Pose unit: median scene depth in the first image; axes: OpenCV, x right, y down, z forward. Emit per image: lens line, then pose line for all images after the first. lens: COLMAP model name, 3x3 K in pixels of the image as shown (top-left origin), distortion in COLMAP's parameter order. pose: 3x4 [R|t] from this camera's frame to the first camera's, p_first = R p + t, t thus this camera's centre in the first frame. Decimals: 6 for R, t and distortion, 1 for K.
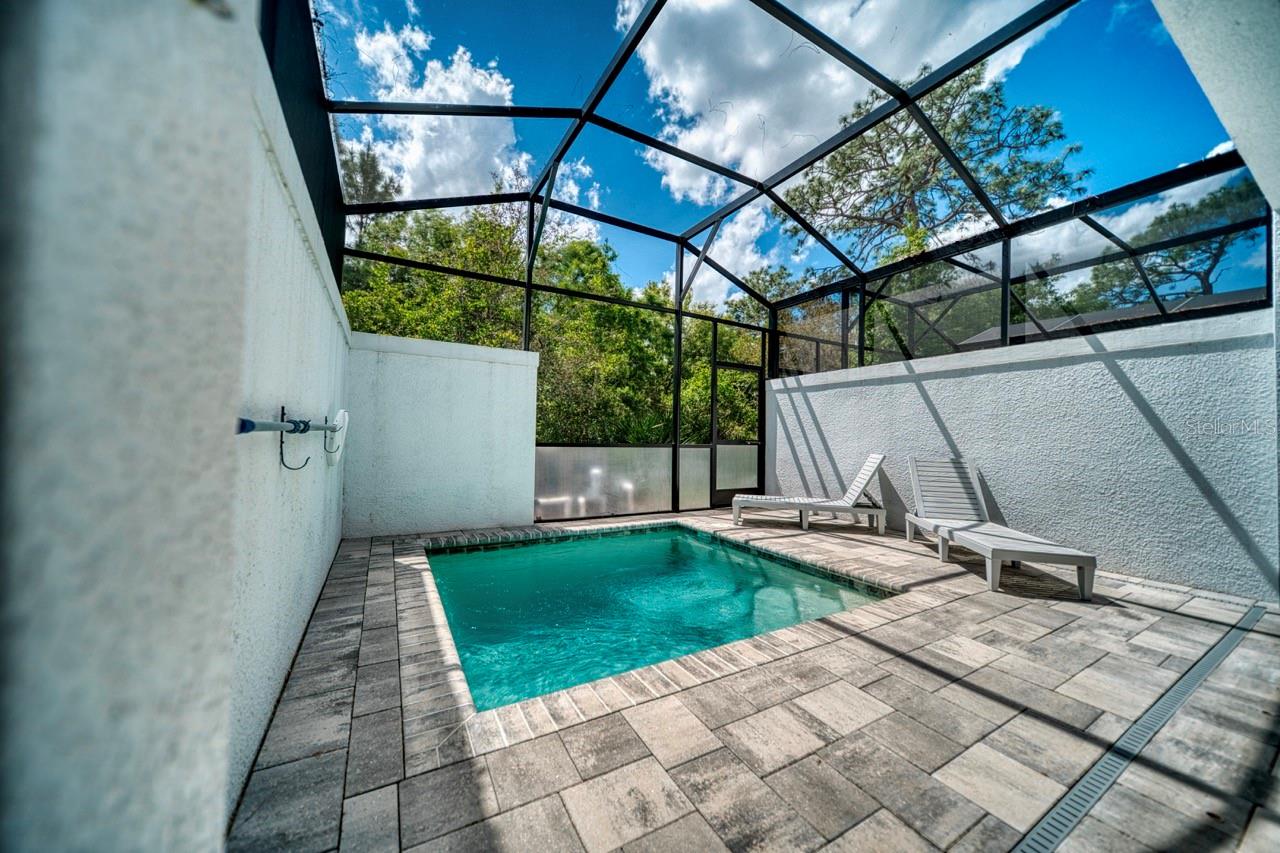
lens RADIAL K [[443.7, 0, 646.4], [0, 443.7, 433.0], [0, 0, 1]] dist [0.013735, -0.000013]
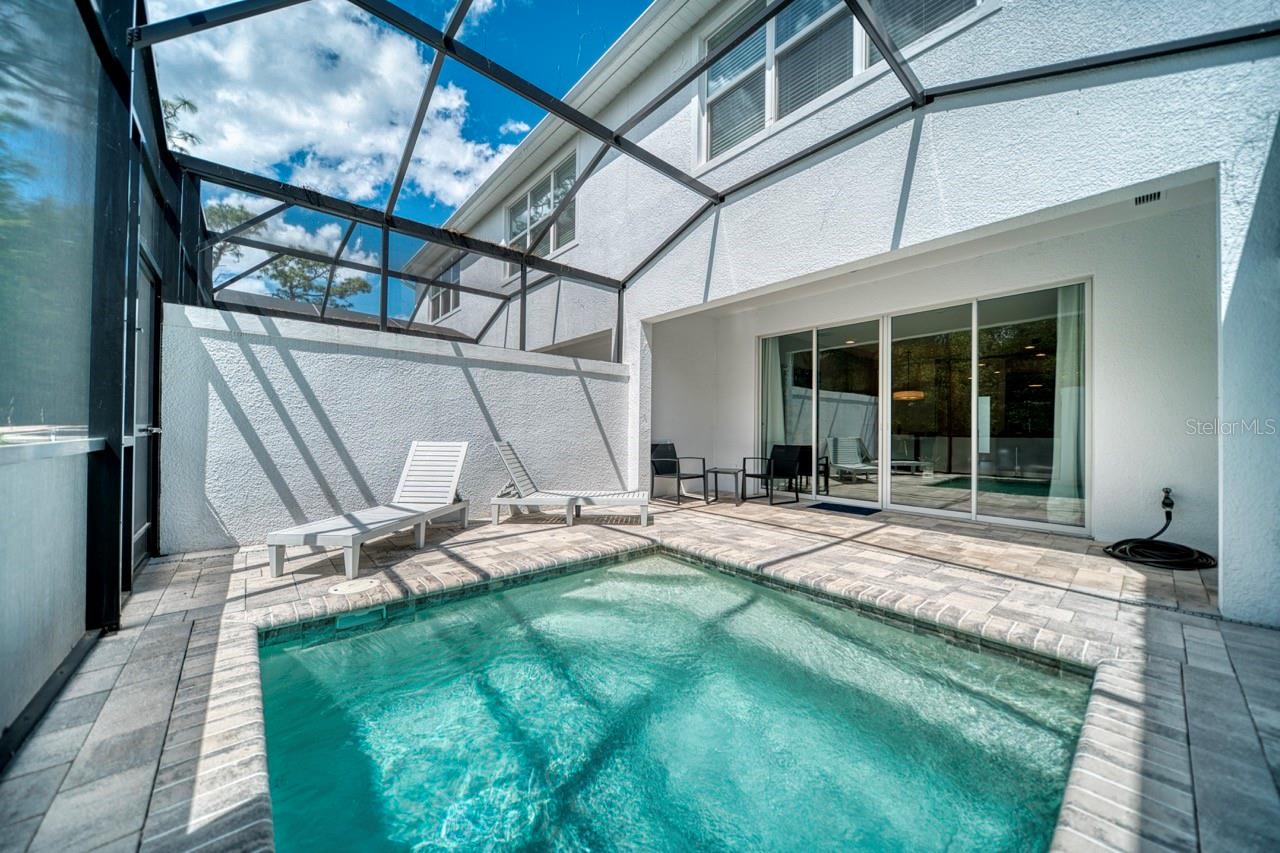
lens RADIAL K [[443.7, 0, 636.9], [0, 443.7, 431.3], [0, 0, 1]] dist [0.013735, -0.000013]
pose [[-0.177500, -0.028431, 0.983710, -0.877586], [-0.027164, 0.999343, 0.023981, -0.010757], [-0.983746, -0.022465, -0.178155, 1.602976]]
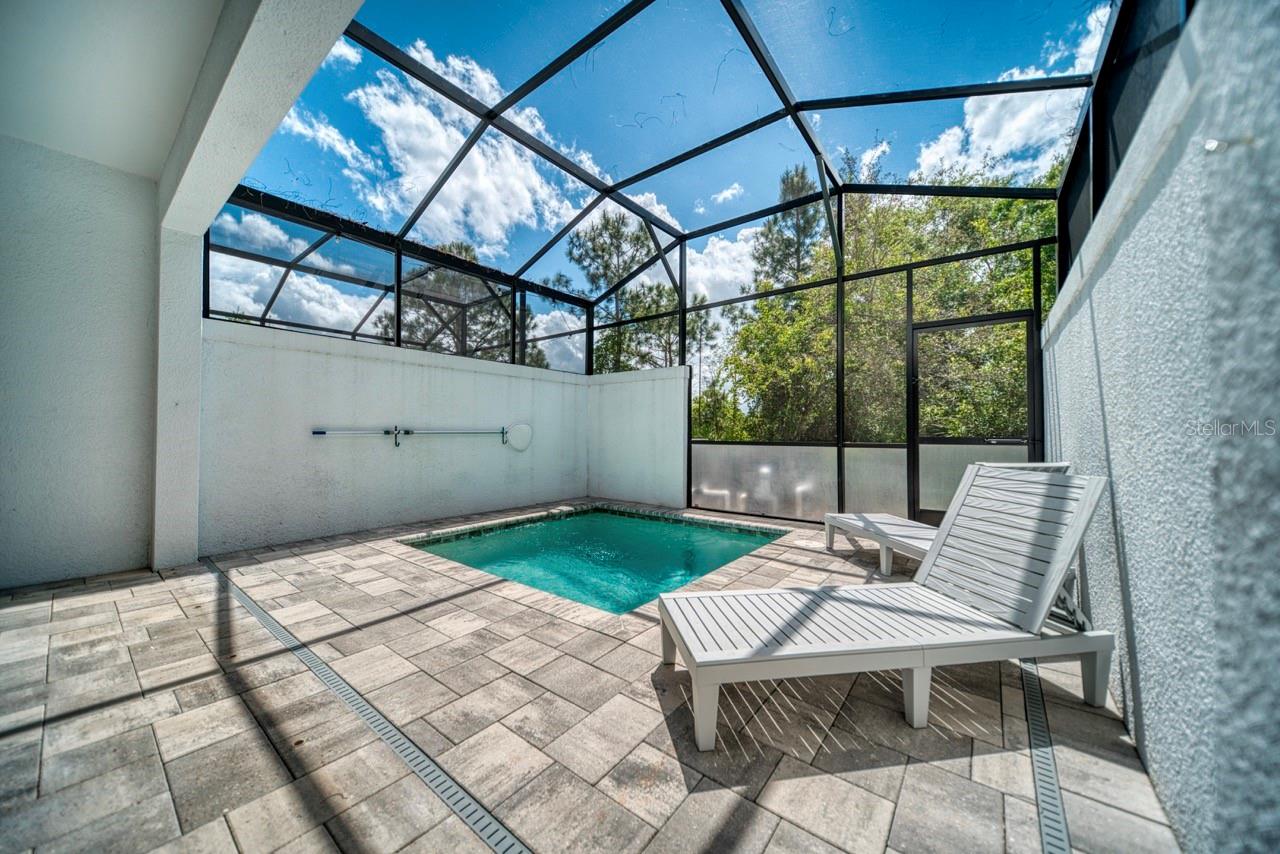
lens RADIAL K [[443.7, 0, 645.8], [0, 443.7, 421.3], [0, 0, 1]] dist [0.013735, -0.000013]
pose [[0.362603, -0.051241, -0.930534, 1.684611], [0.017840, 0.998686, -0.048042, 0.047842], [0.931773, 0.000820, 0.363041, 0.907276]]
